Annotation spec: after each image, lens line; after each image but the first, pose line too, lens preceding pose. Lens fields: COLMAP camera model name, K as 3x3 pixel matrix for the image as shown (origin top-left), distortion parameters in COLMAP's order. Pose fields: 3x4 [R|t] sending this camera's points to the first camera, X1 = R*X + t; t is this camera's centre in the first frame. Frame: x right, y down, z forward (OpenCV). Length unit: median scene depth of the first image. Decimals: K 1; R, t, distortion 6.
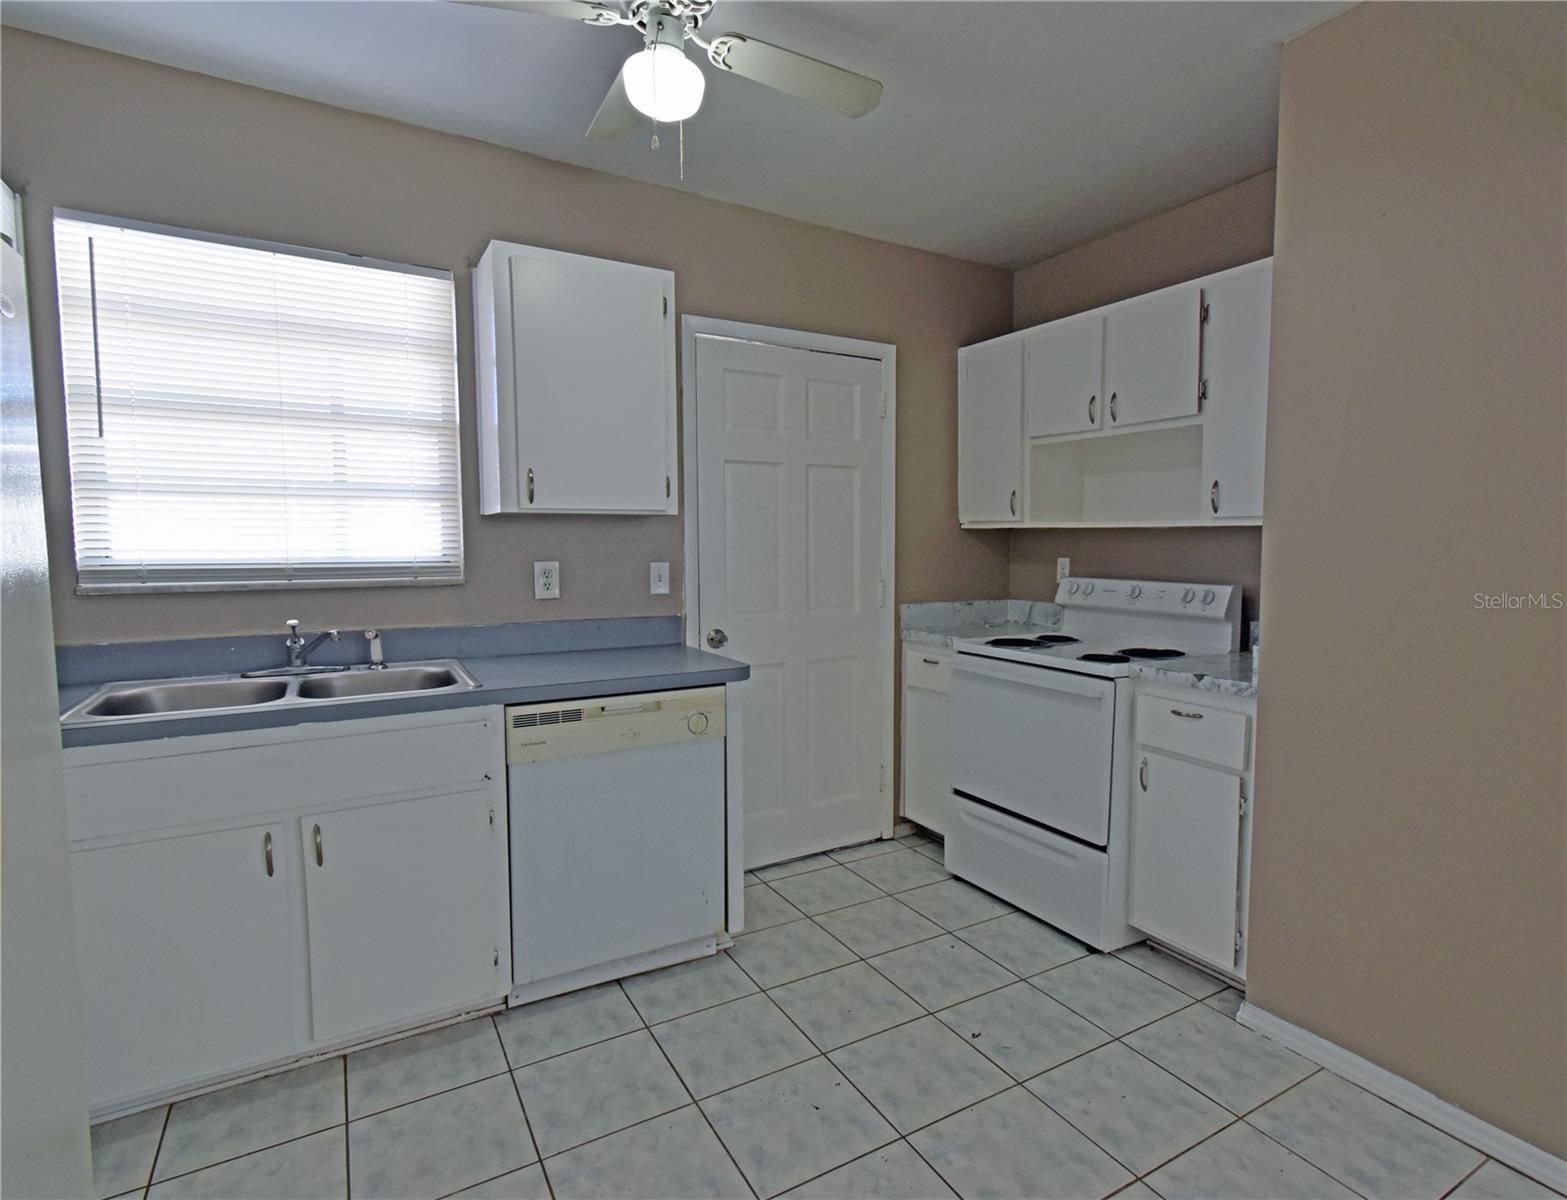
lens RADIAL K [[852.2, 0, 782.6], [0, 852.2, 603.0], [0, 0, 1]] dist [0.005367, -0.000252]
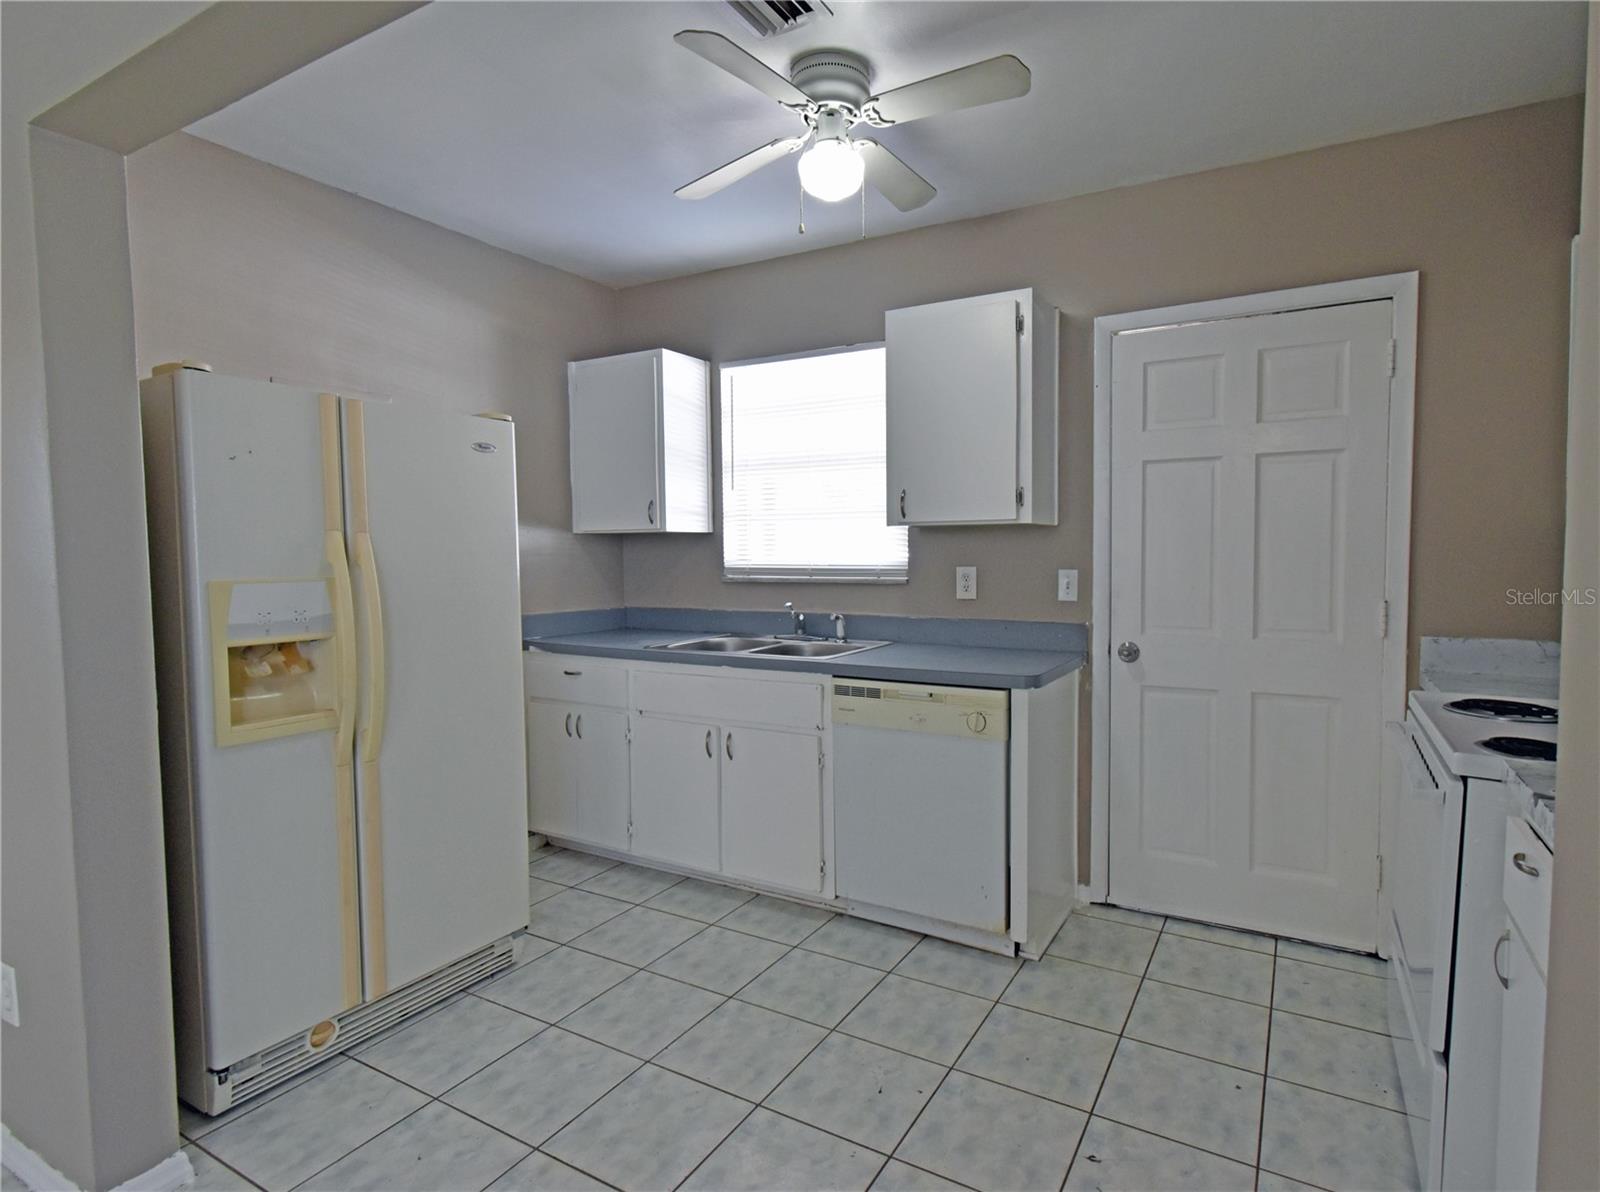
lens RADIAL K [[788.7, 0, 803.5], [0, 788.7, 599.5], [0, 0, 1]] dist [0.004652, 0.002075]
pose [[0.498945, 0.051236, -0.865118, 0.597560], [-0.058243, 0.997976, 0.025514, -0.021305], [0.864674, 0.037657, 0.500919, 0.307599]]
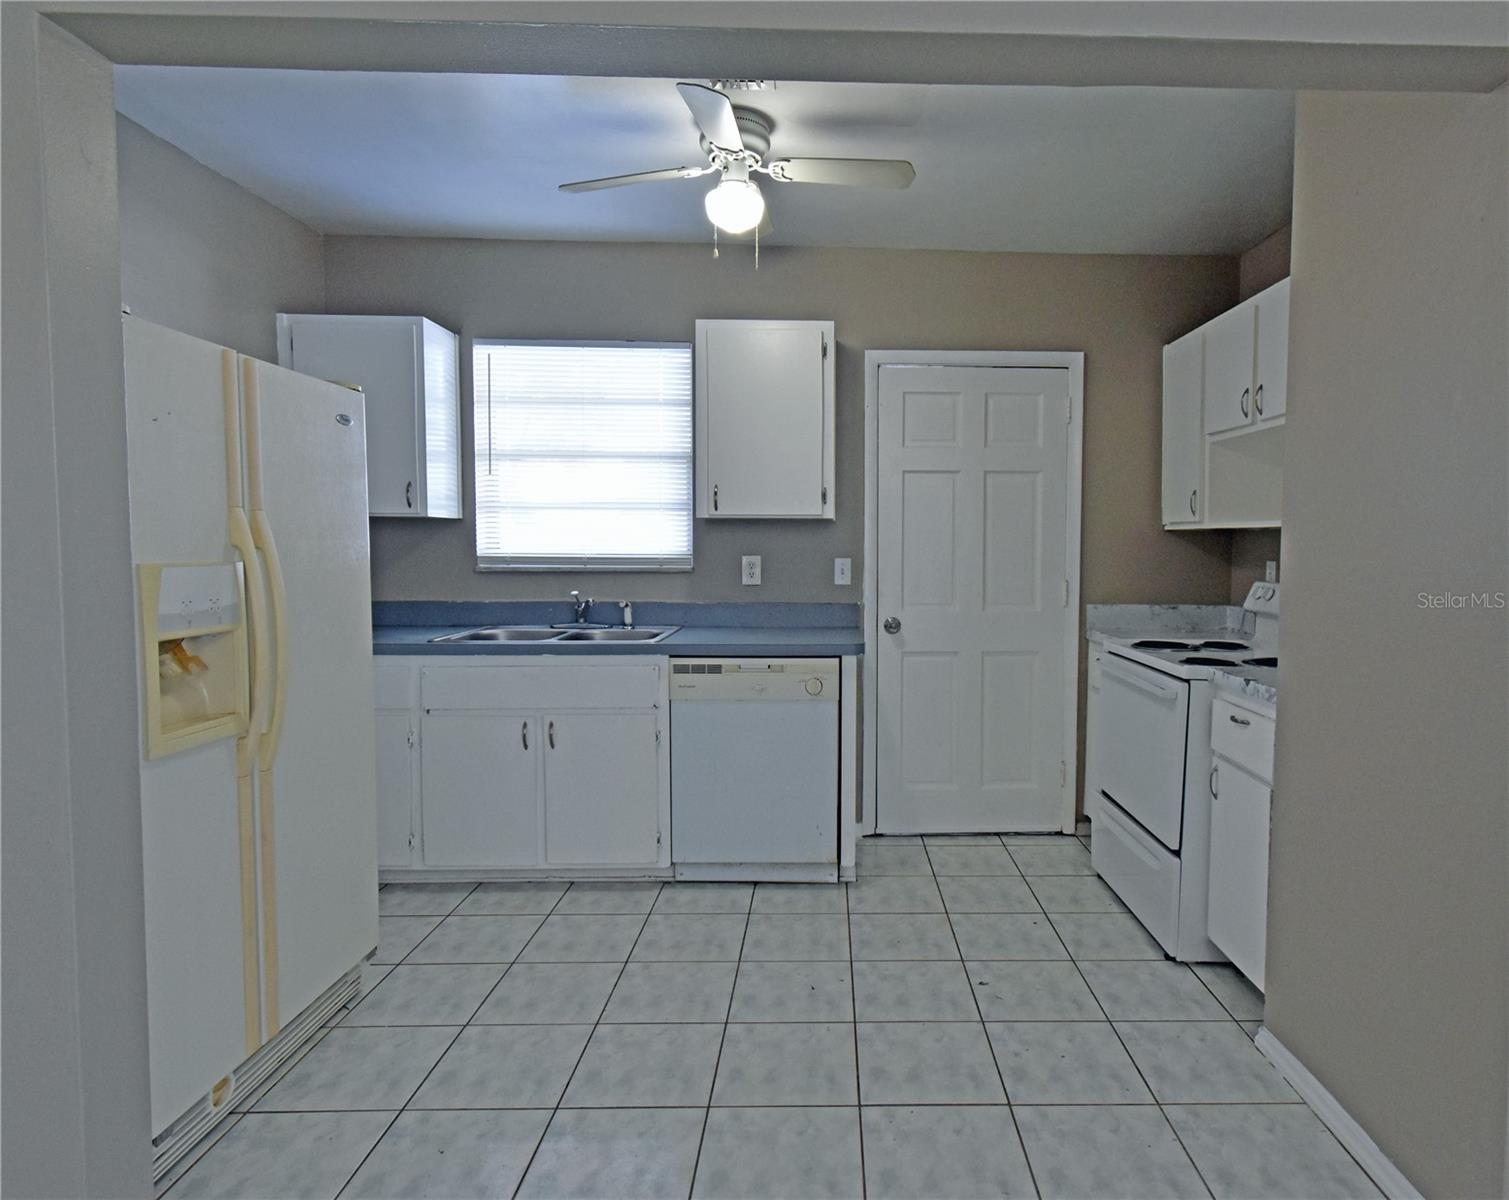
lens RADIAL K [[857.7, 0, 760.3], [0, 857.7, 594.1], [0, 0, 1]] dist [0.004108, 0.001808]
pose [[0.848374, 0.036470, -0.528140, 0.464371], [-0.045584, 0.998951, -0.004243, 0.015172], [0.527431, 0.027675, 0.849147, -0.098091]]
